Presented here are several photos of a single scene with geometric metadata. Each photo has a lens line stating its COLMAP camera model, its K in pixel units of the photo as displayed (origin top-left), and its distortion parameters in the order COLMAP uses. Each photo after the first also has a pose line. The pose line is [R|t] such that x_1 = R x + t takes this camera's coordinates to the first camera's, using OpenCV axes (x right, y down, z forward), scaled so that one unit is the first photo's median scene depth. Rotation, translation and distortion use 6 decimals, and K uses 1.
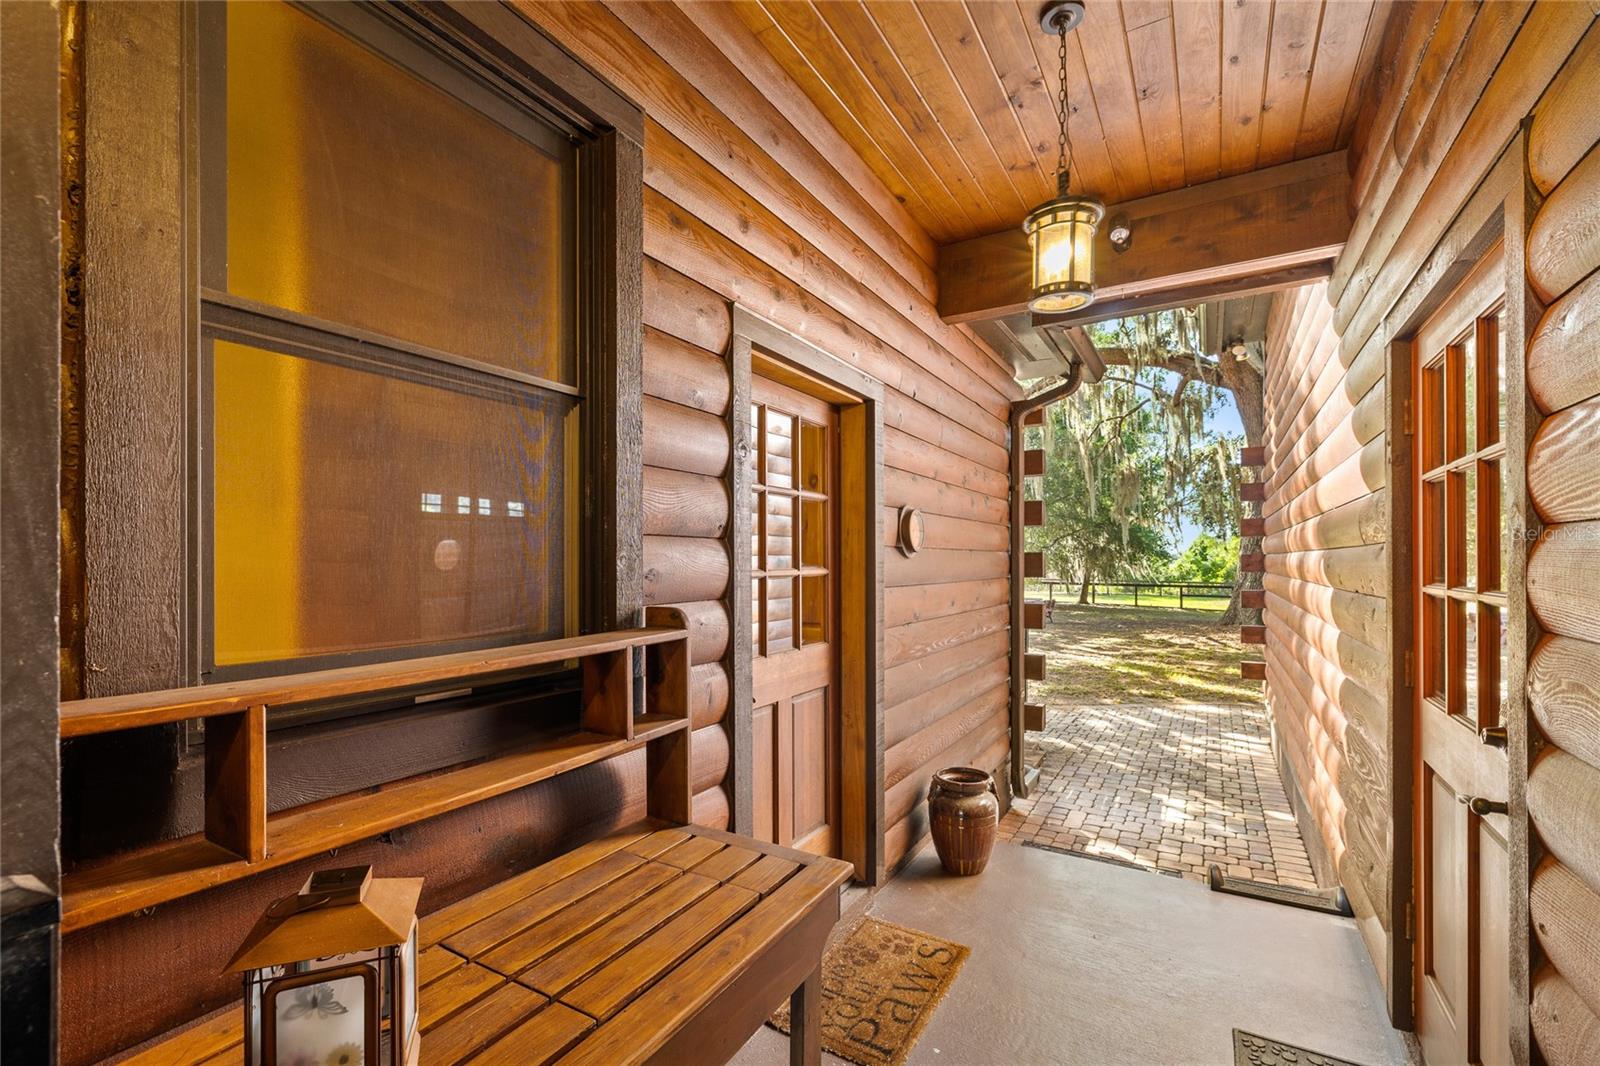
lens RADIAL K [[693.7, 0, 786.8], [0, 693.7, 557.5], [0, 0, 1]] dist [0.002904, -0.000924]
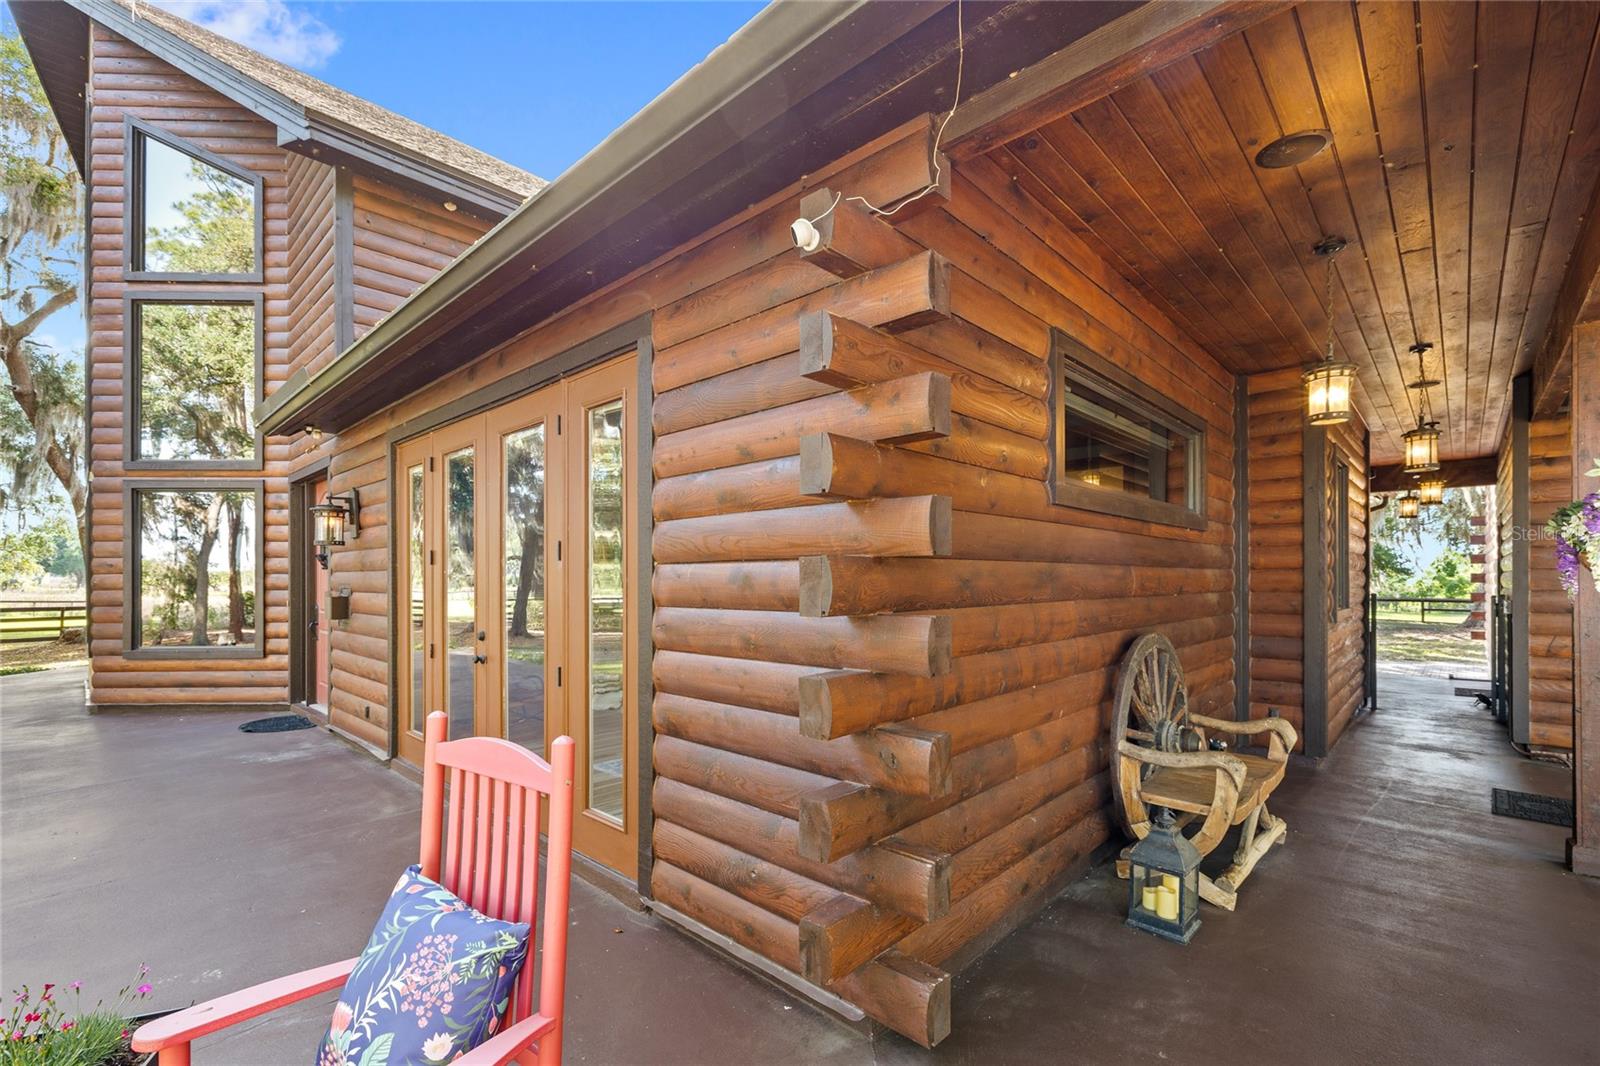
lens RADIAL K [[693.0, 0, 786.7], [0, 693.0, 569.3], [0, 0, 1]] dist [0.002385, -0.000232]
pose [[0.975757, -0.000170, -0.218856, -0.137107], [-0.000940, 0.999987, -0.004968, -0.000294], [0.218854, 0.005054, 0.975745, -0.228962]]
